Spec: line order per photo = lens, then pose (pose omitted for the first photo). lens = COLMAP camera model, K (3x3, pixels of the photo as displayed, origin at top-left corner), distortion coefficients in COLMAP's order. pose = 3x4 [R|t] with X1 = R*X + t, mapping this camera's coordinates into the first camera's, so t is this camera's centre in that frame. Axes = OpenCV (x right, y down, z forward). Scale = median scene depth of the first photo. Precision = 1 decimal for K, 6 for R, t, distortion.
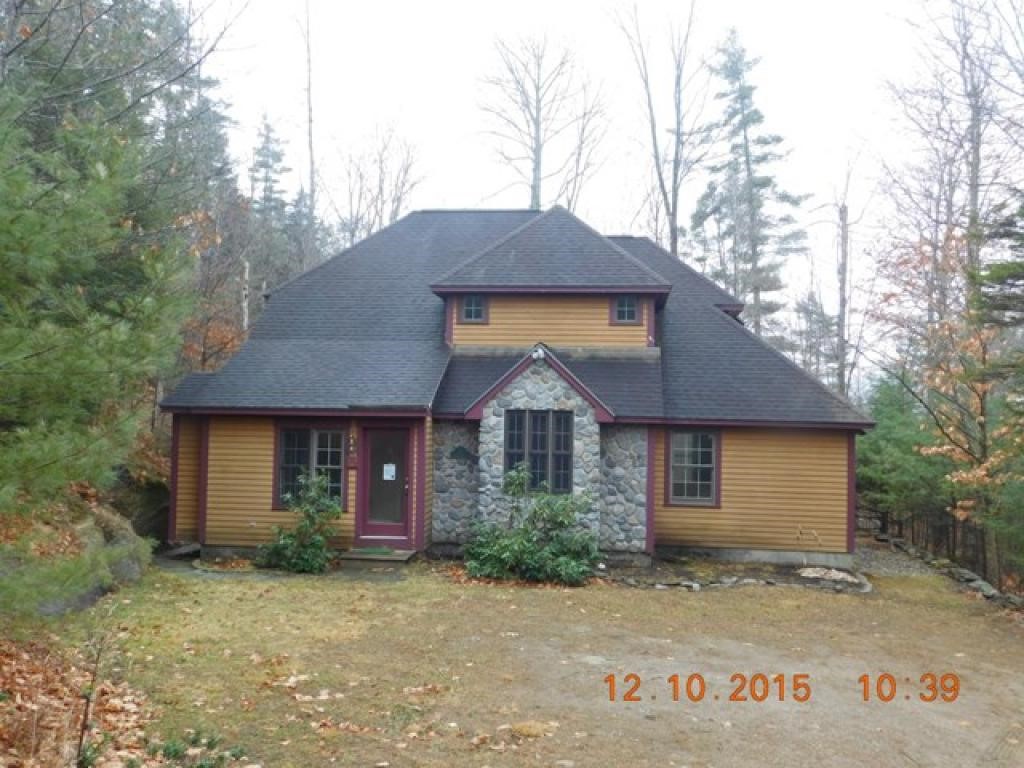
lens RADIAL K [[892.1, 0, 513.9], [0, 892.1, 378.7], [0, 0, 1]] dist [0.055171, -0.015354]
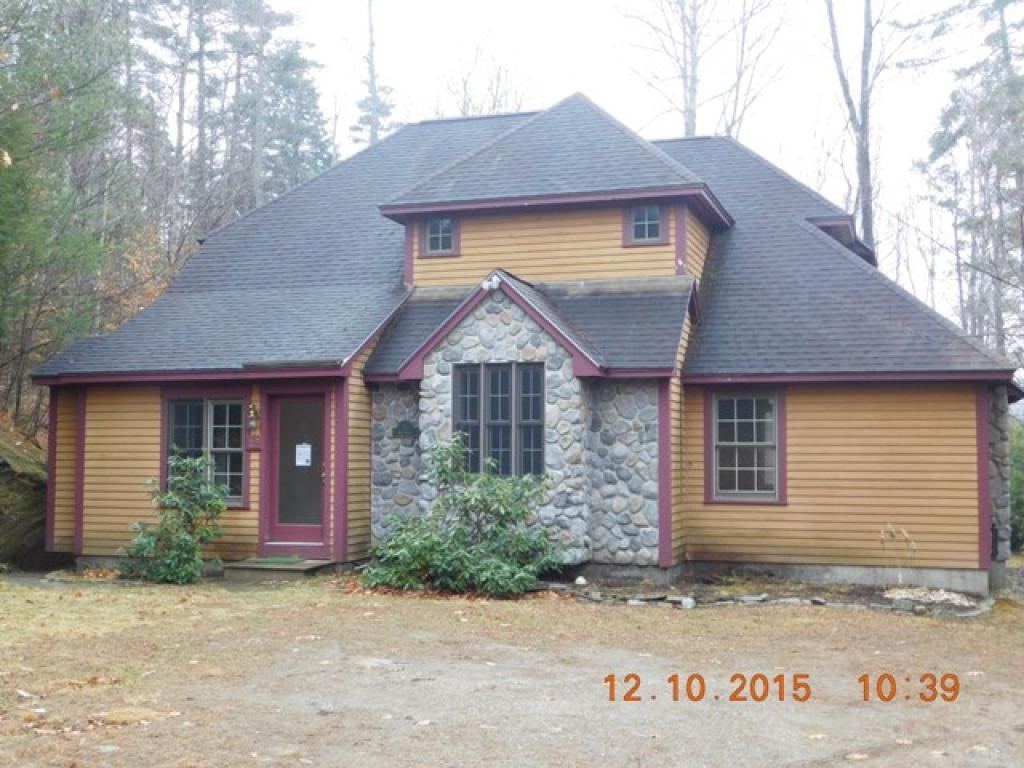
lens RADIAL K [[1208.7, 0, 513.3], [0, 1208.7, 380.0], [0, 0, 1]] dist [0.011432, 0.000000]
pose [[0.979897, -0.029535, -0.197305, 0.219481], [0.025085, 0.999372, -0.025013, 0.069805], [0.197920, 0.019561, 0.980023, 0.059335]]
